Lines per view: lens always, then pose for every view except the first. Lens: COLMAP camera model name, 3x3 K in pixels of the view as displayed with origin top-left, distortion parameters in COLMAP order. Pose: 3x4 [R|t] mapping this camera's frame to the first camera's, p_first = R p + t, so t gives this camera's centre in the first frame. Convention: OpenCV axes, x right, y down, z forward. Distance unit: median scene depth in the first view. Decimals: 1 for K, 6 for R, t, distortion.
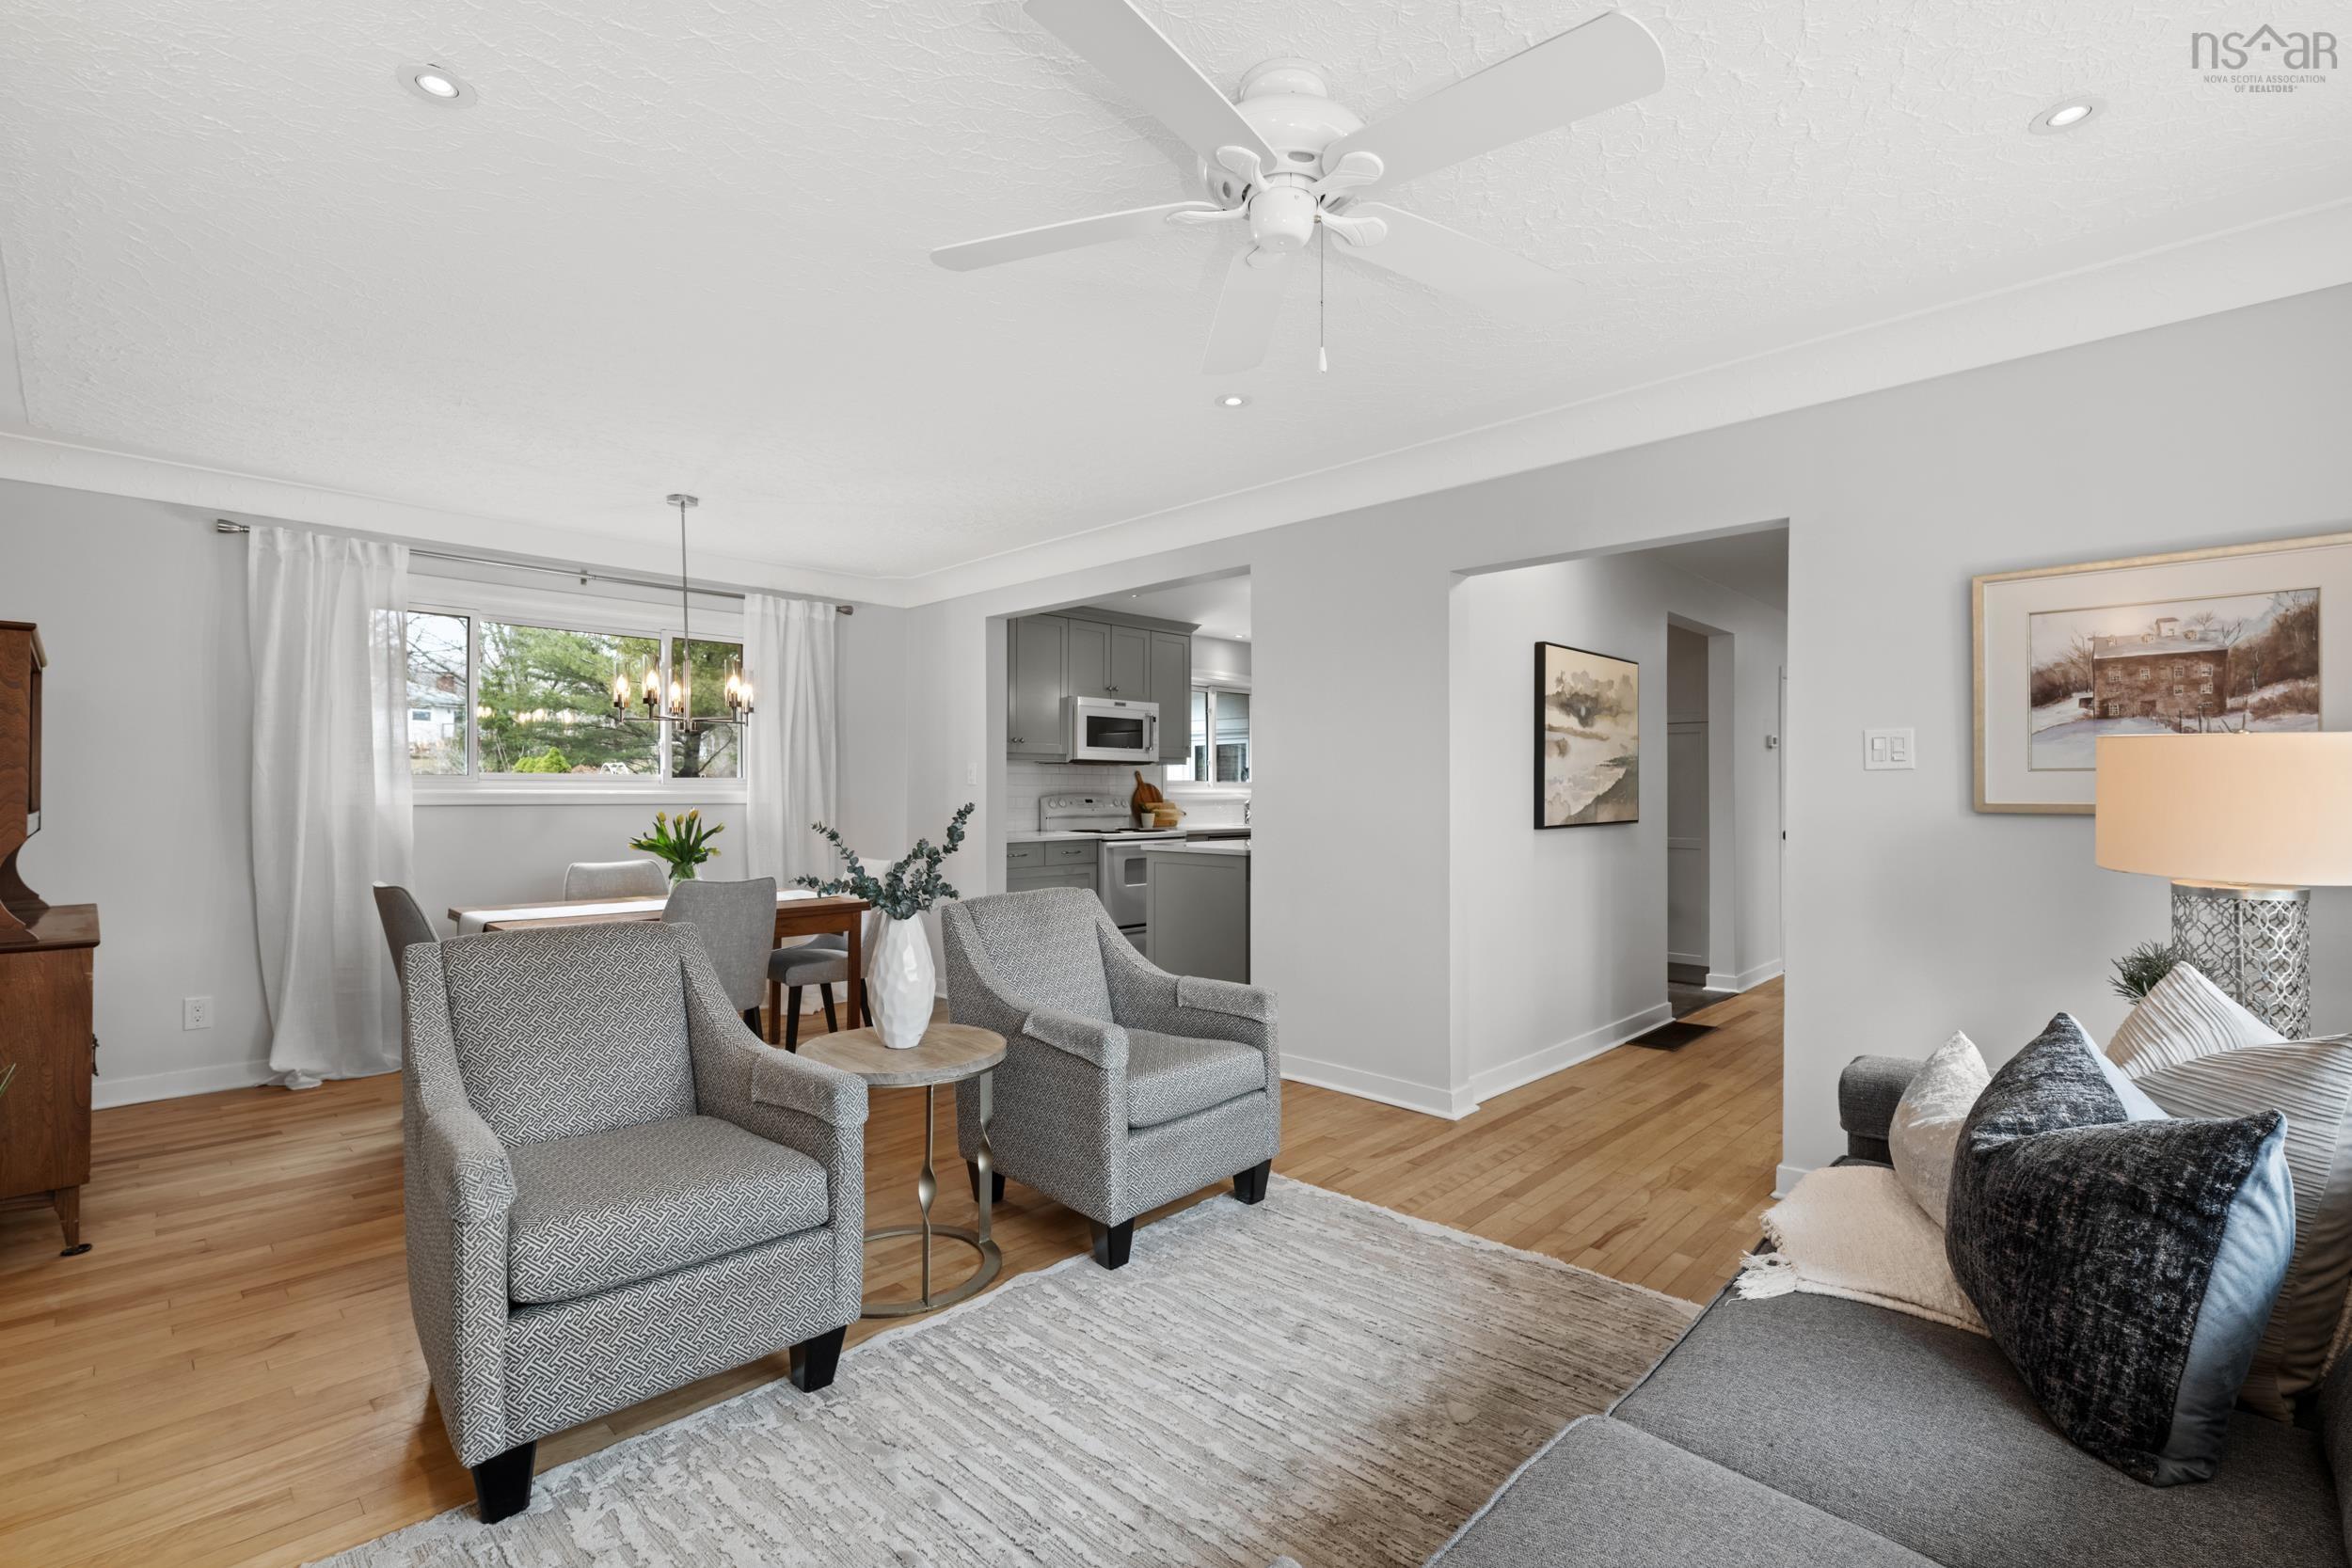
lens RADIAL K [[1055.5, 0, 1140.9], [0, 1055.5, 779.1], [0, 0, 1]] dist [-0.000016, -0.000304]
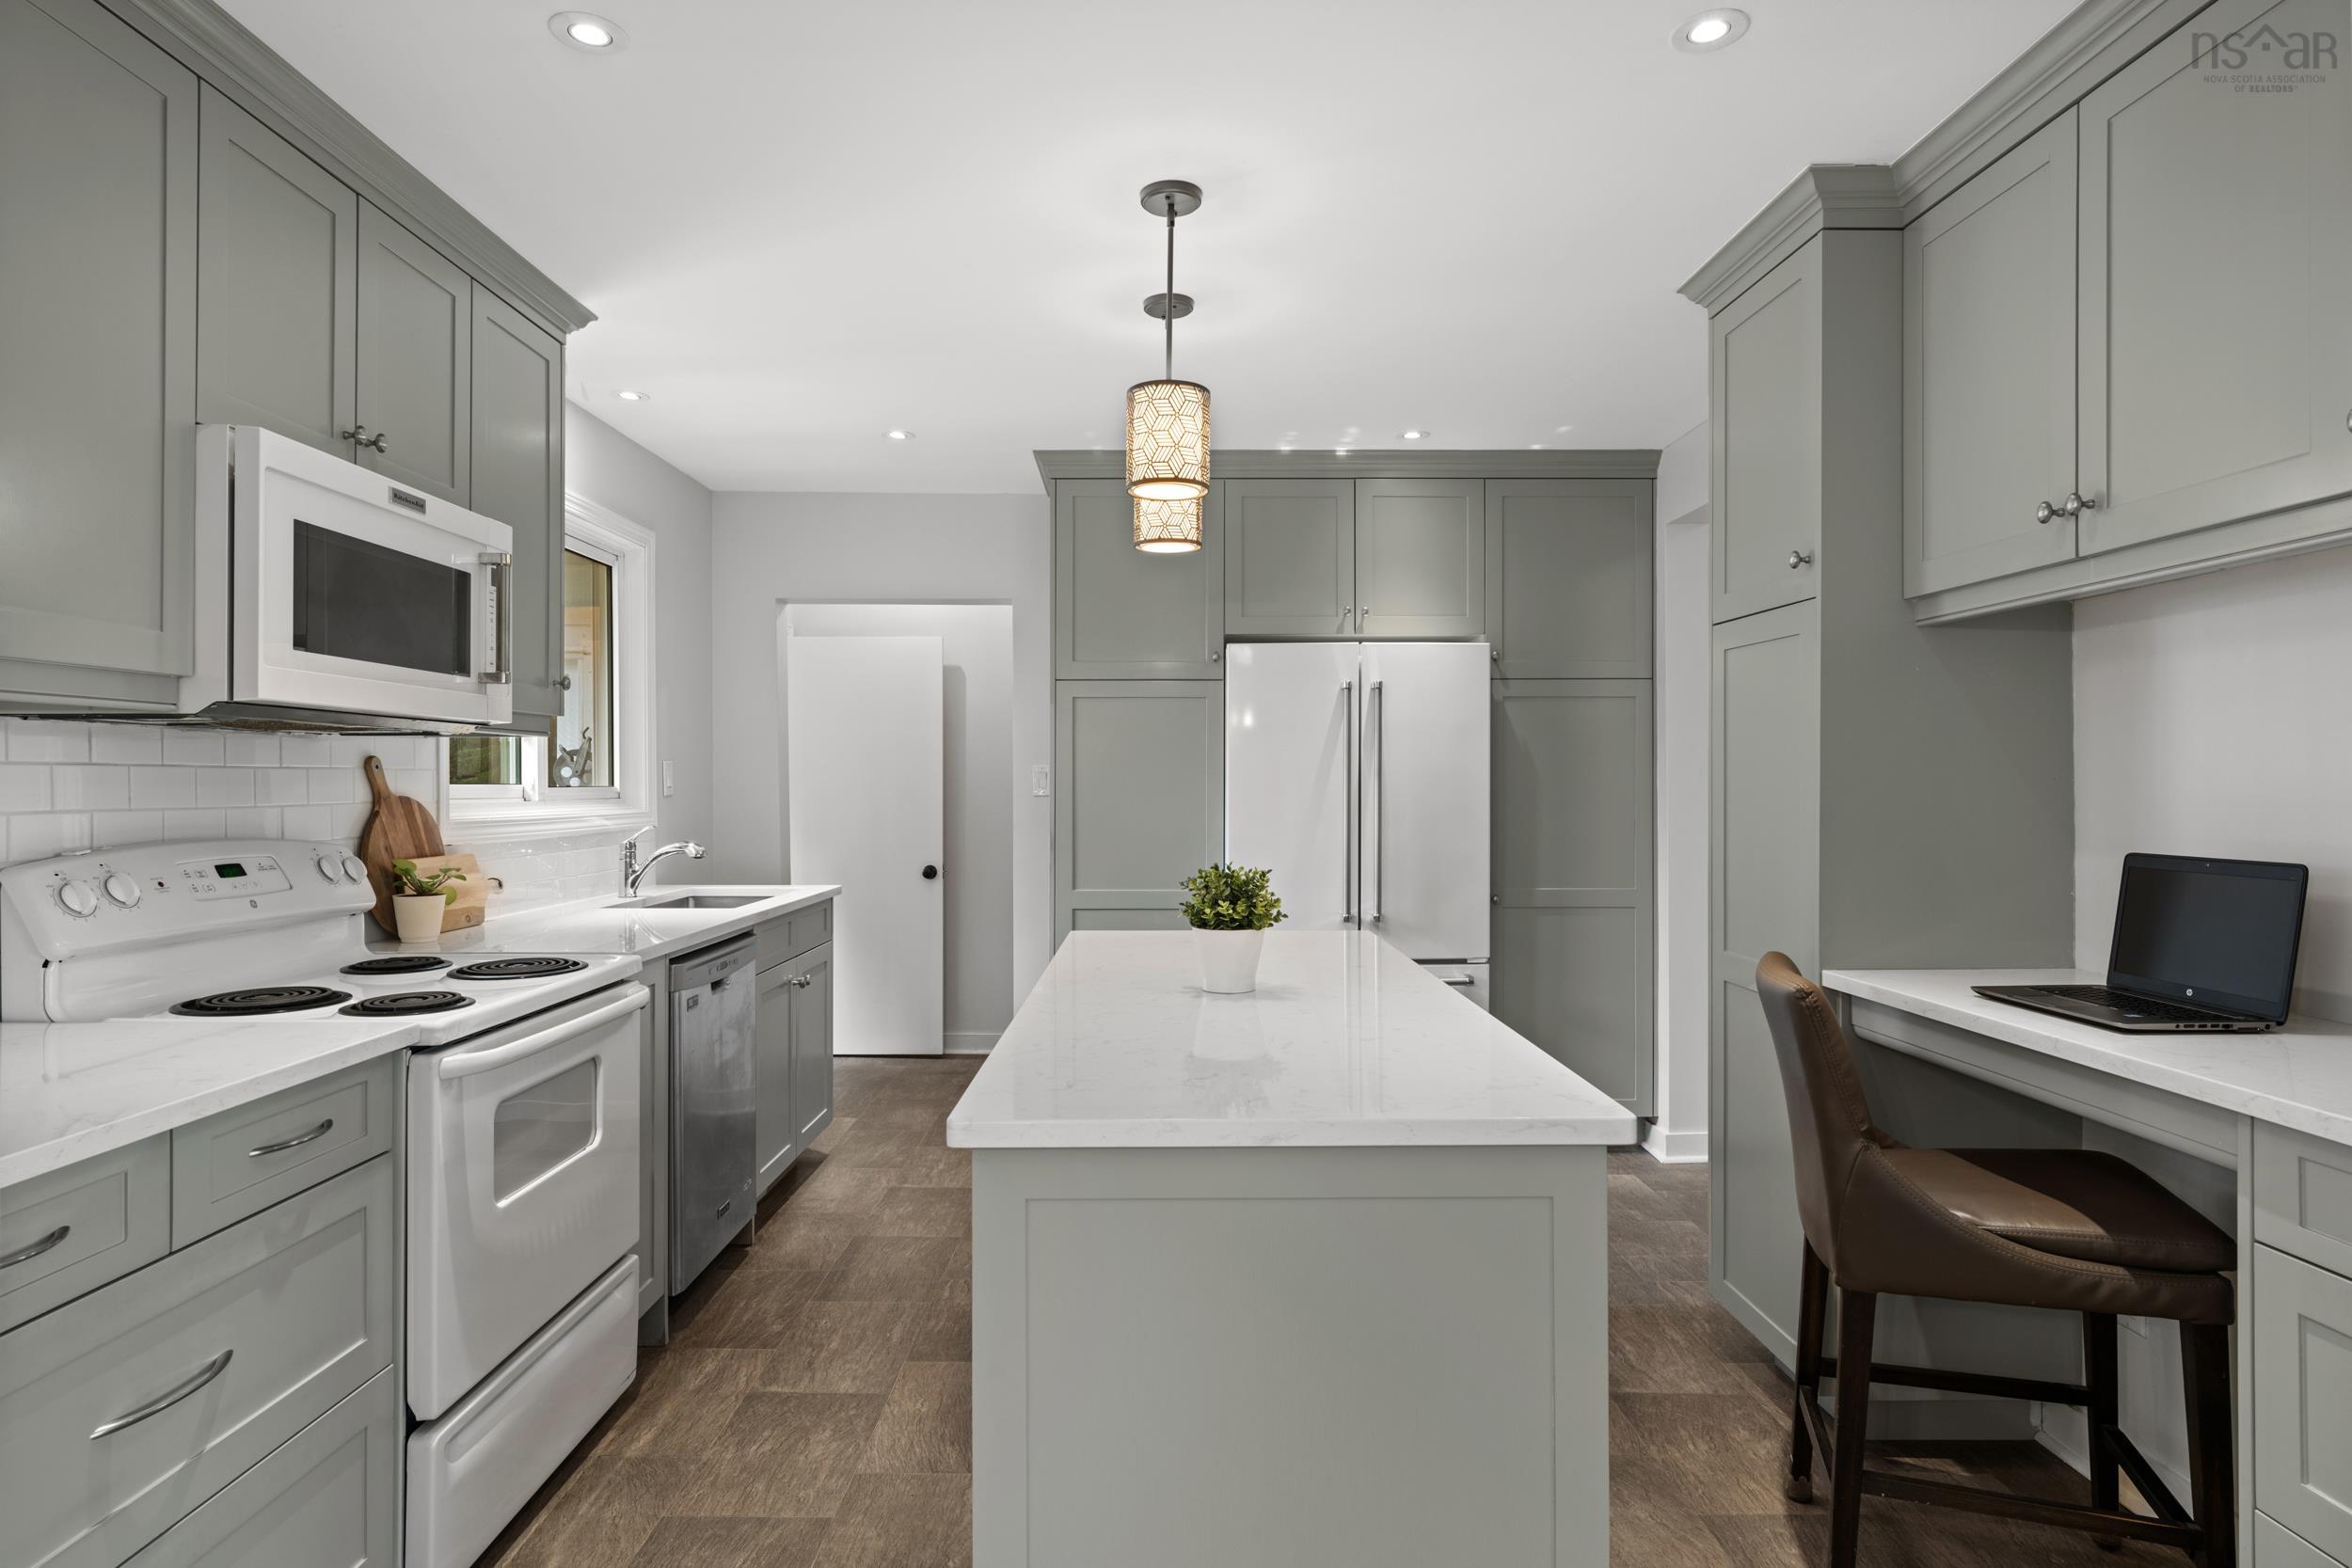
lens RADIAL K [[1279.4, 0, 1176.0], [0, 1279.4, 784.0], [0, 0, 1]] dist [-0.004554, -0.001458]
pose [[0.698812, -0.002955, 0.715300, -0.178980], [-0.005169, 0.999944, 0.009181, -0.006686], [-0.715287, -0.010113, 0.698758, 1.007477]]
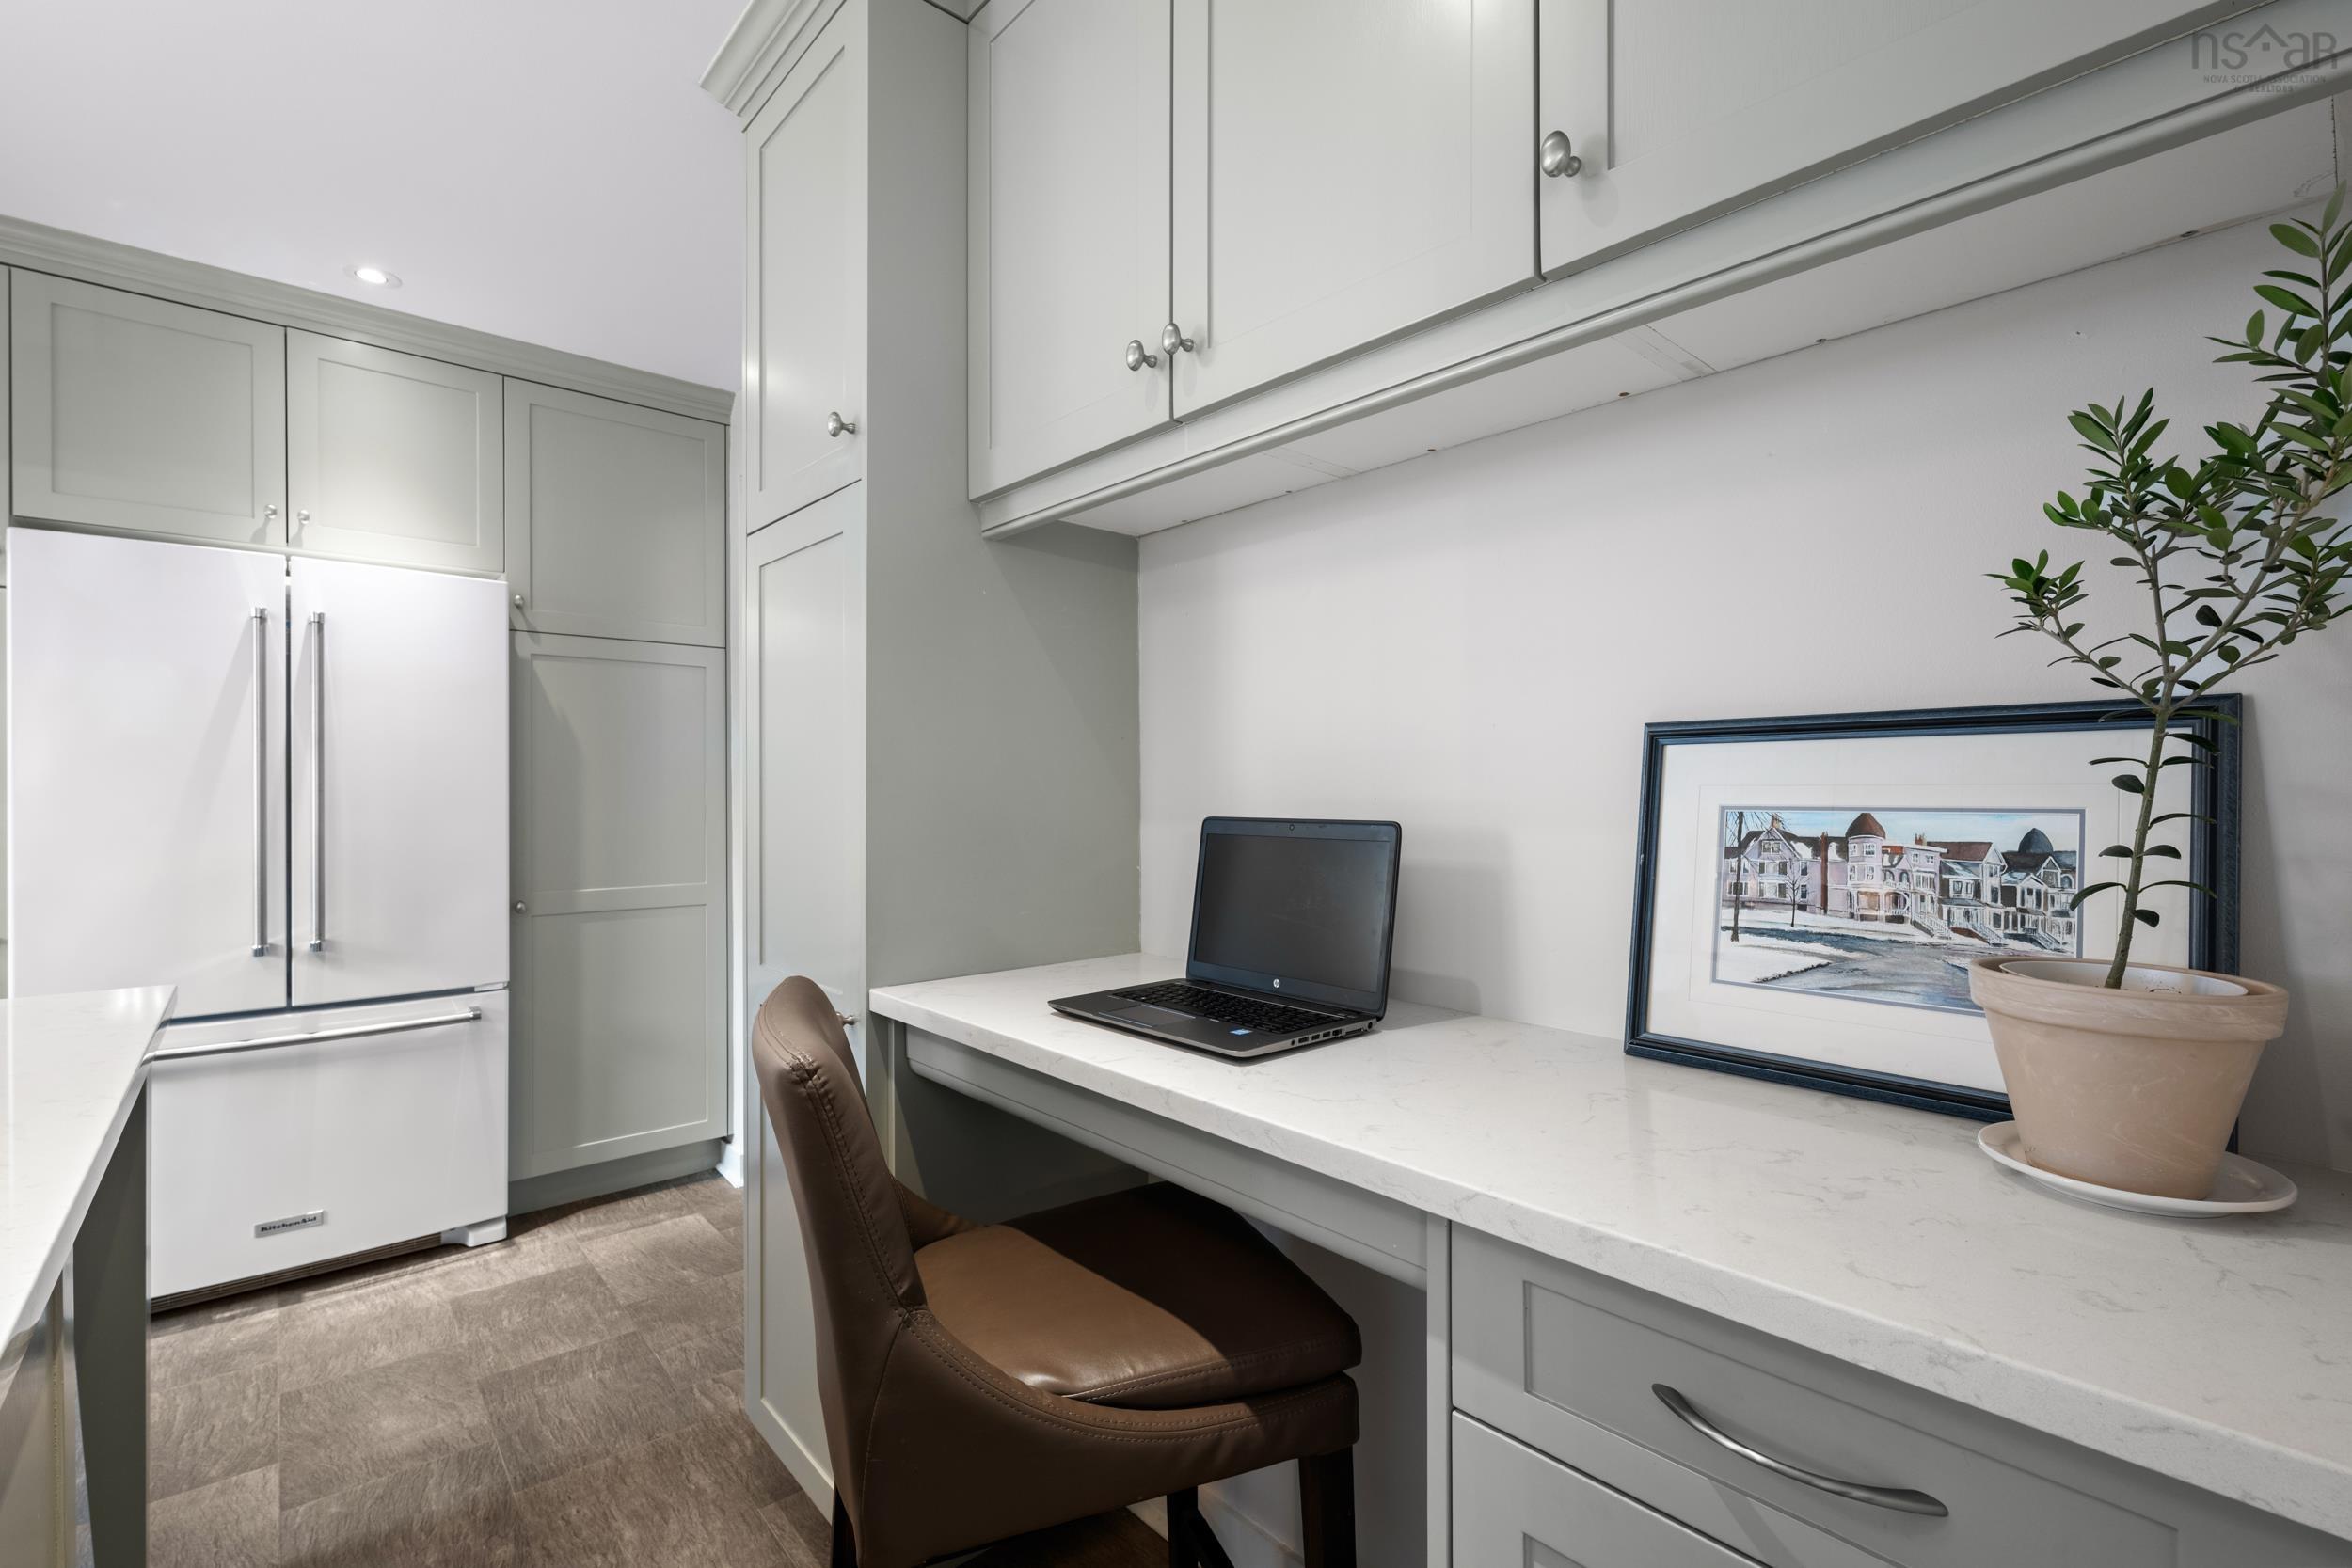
lens RADIAL K [[1050.9, 0, 1172.3], [0, 1050.9, 795.5], [0, 0, 1]] dist [0.002888, 0.000701]
pose [[0.073744, -0.008559, 0.997240, 0.082902], [-0.009472, 0.999912, 0.009282, 0.011873], [-0.997232, -0.010131, 0.073657, 1.072544]]
